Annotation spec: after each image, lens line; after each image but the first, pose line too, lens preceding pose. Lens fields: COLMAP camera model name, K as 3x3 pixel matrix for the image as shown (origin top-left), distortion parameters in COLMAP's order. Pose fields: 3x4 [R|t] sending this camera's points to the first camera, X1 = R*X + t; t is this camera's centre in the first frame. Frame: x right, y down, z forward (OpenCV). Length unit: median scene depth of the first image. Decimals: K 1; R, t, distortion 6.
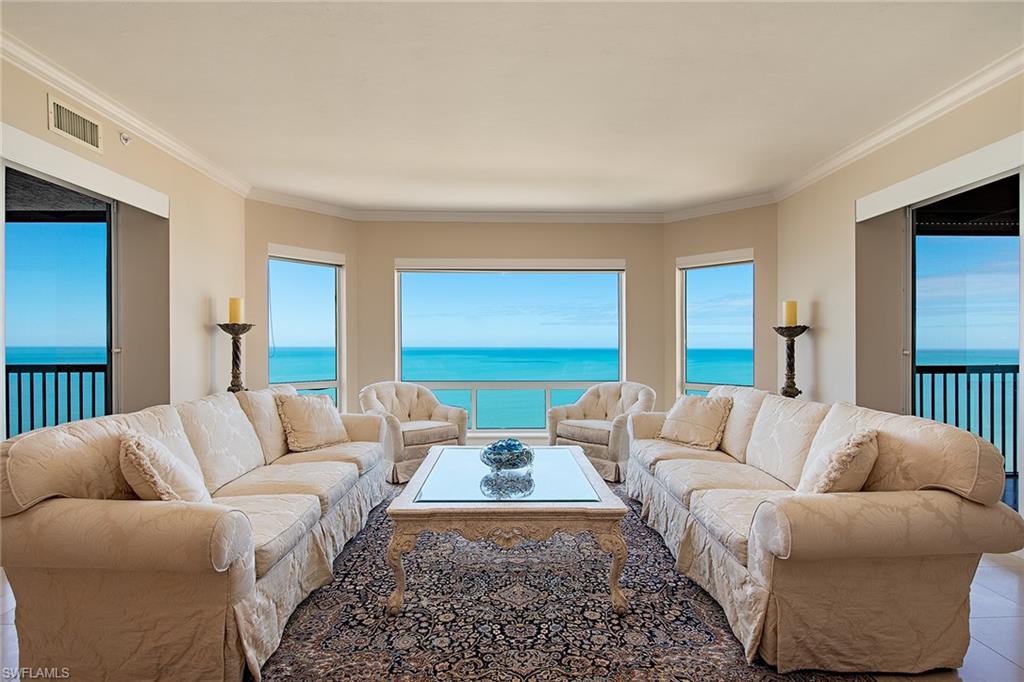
lens RADIAL K [[478.4, 0, 509.7], [0, 478.4, 344.9], [0, 0, 1]] dist [-0.012484, -0.000554]
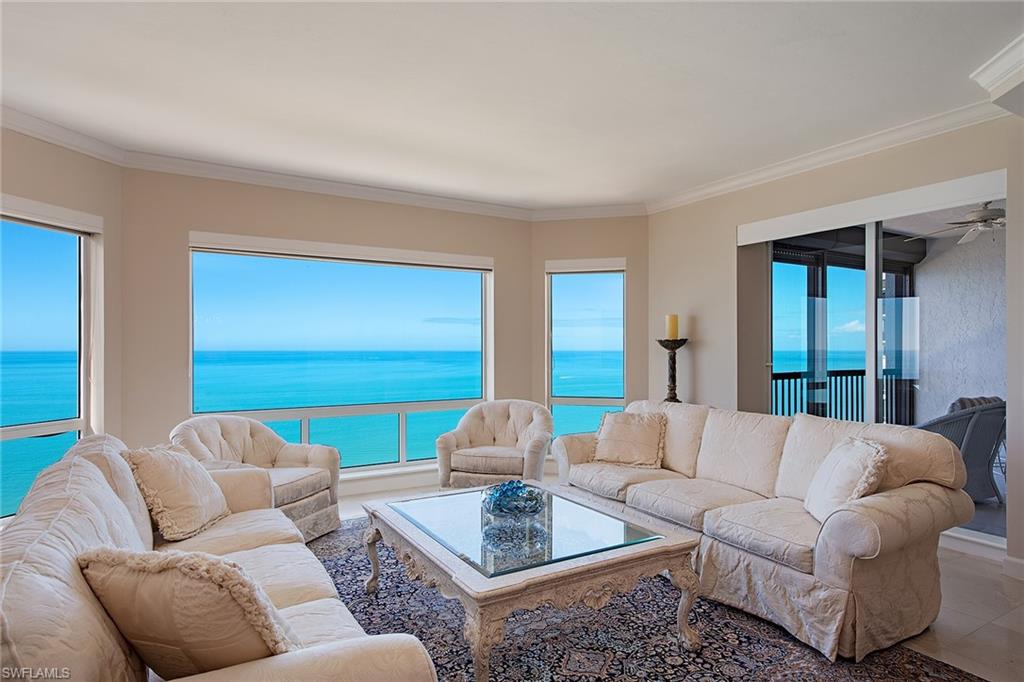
lens RADIAL K [[583.9, 0, 512.7], [0, 583.9, 340.5], [0, 0, 1]] dist [-0.004569, 0.002299]
pose [[0.863992, 0.003655, 0.503492, -0.396298], [0.001751, 0.999946, -0.010264, -0.027223], [-0.503503, 0.009750, 0.863939, 0.099481]]
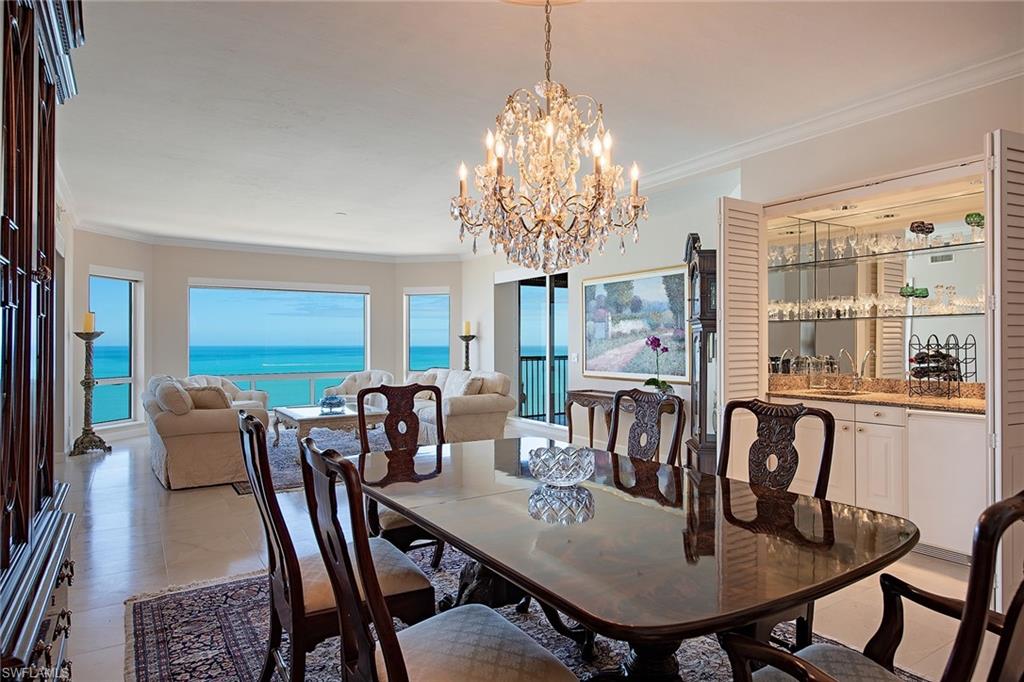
lens RADIAL K [[599.4, 0, 516.2], [0, 599.4, 340.5], [0, 0, 1]] dist [-0.007336, -0.000723]
pose [[0.849616, -0.000723, 0.527402, -0.511487], [0.002727, 0.999992, -0.003022, -0.014597], [-0.527395, 0.004006, 0.849611, -1.170811]]
